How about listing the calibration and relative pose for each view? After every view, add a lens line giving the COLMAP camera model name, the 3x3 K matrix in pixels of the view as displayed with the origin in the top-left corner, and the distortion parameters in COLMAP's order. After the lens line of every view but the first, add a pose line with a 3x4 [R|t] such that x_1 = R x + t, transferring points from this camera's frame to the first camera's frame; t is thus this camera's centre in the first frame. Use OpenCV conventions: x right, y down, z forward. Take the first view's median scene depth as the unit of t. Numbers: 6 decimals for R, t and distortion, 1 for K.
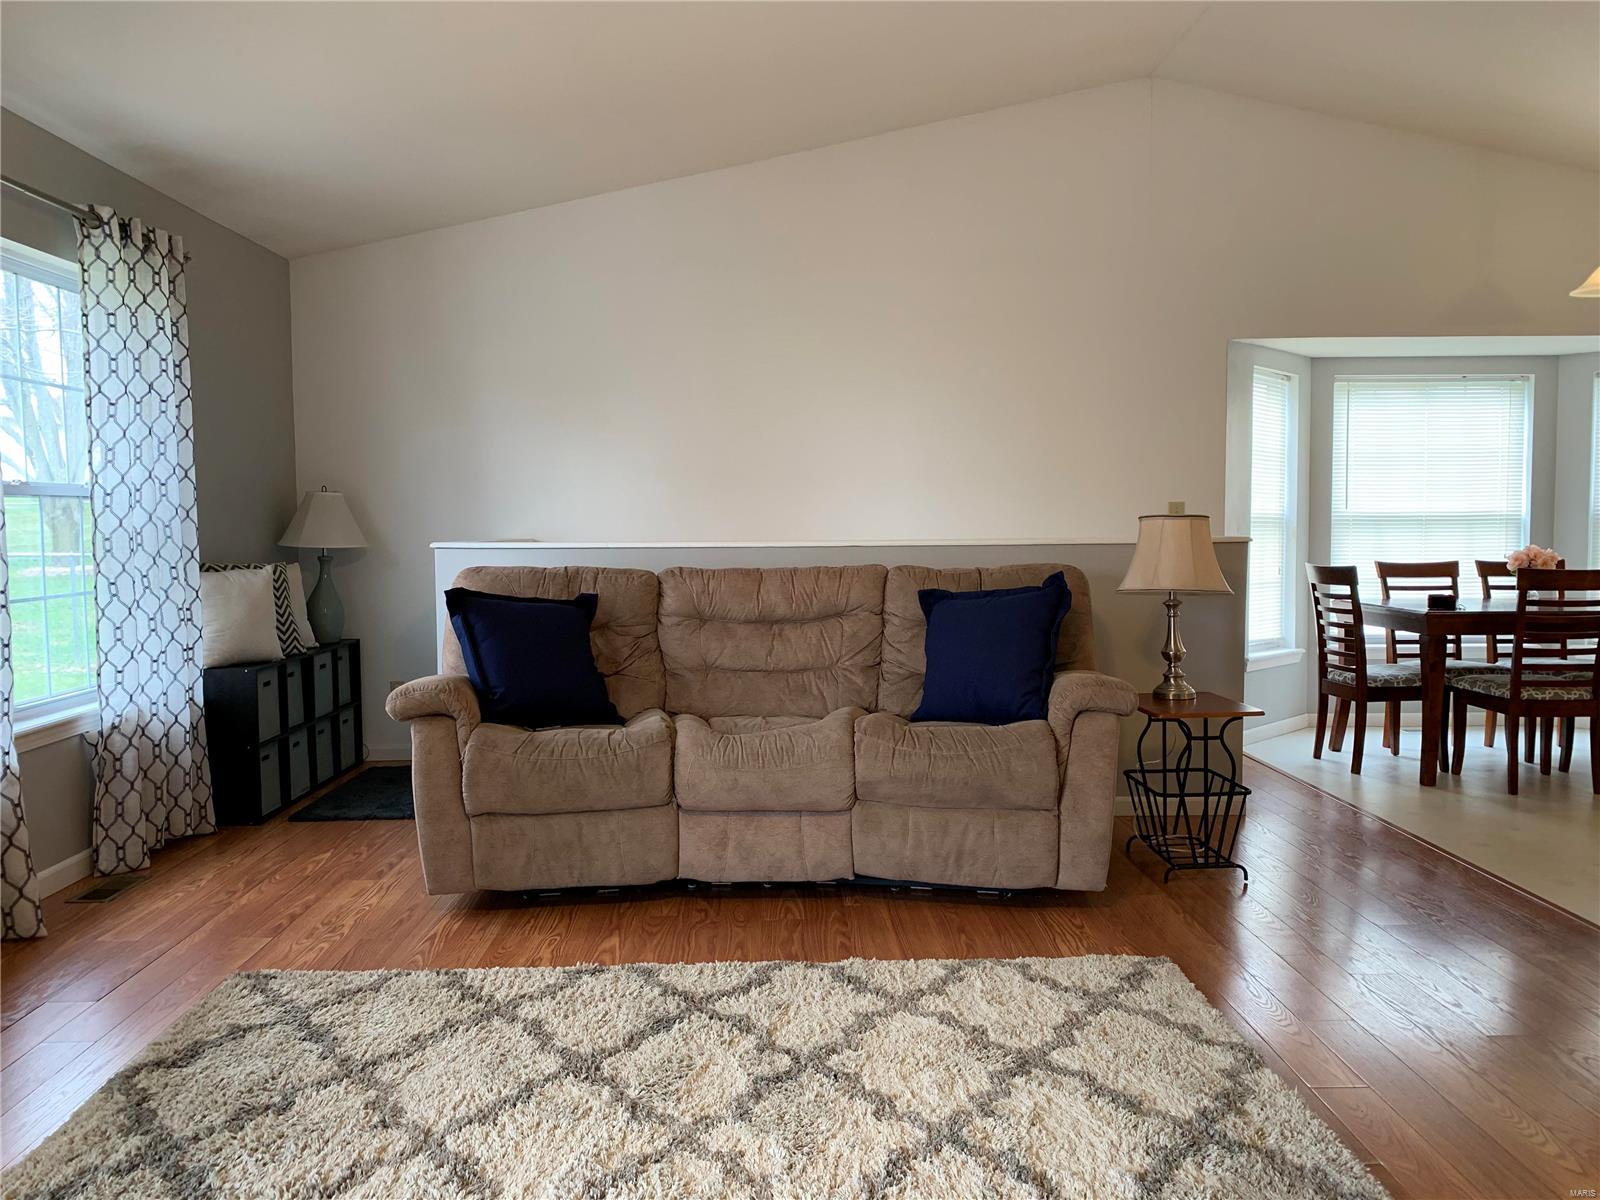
lens RADIAL K [[1205.3, 0, 790.2], [0, 1205.3, 597.4], [0, 0, 1]] dist [0.089605, -0.129833]
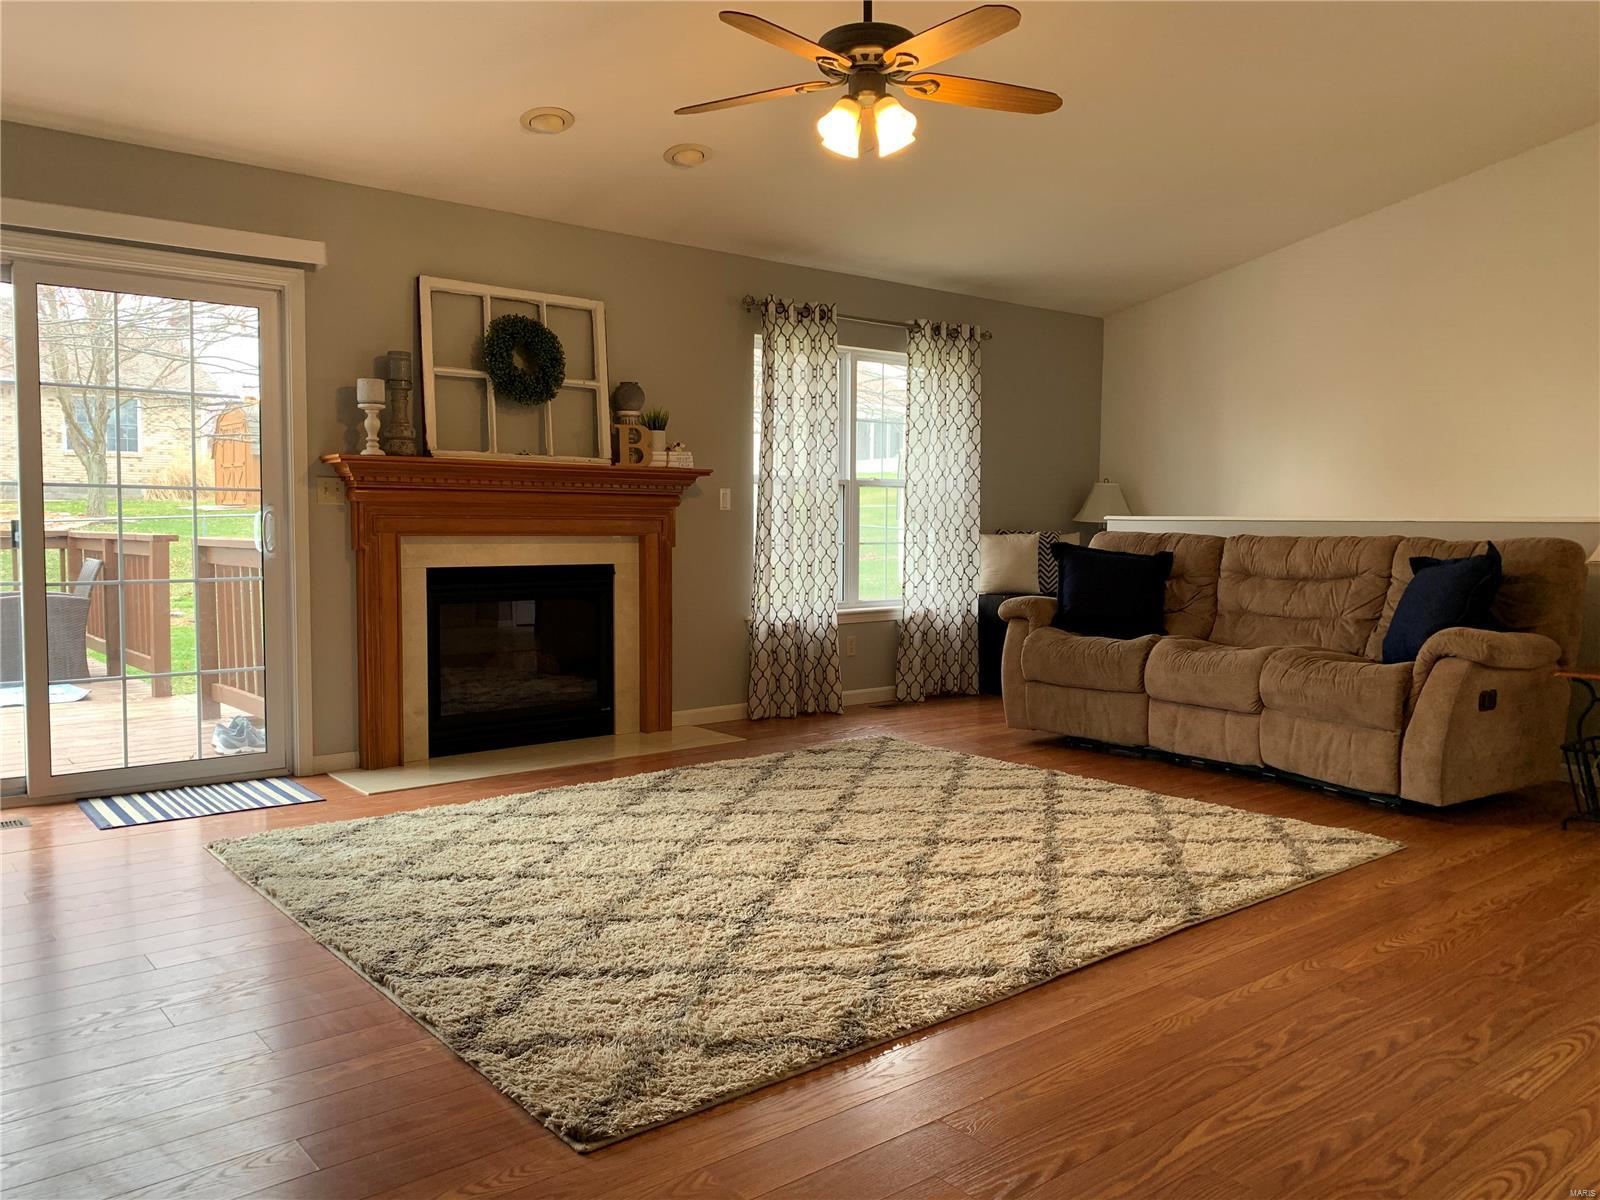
lens RADIAL K [[1205.3, 0, 790.2], [0, 1205.3, 597.4], [0, 0, 1]] dist [0.089605, -0.129833]
pose [[0.626969, 0.062567, -0.776528, 0.709495], [-0.062020, 0.997615, 0.030305, 0.036885], [0.776572, 0.029160, 0.629354, -0.231363]]
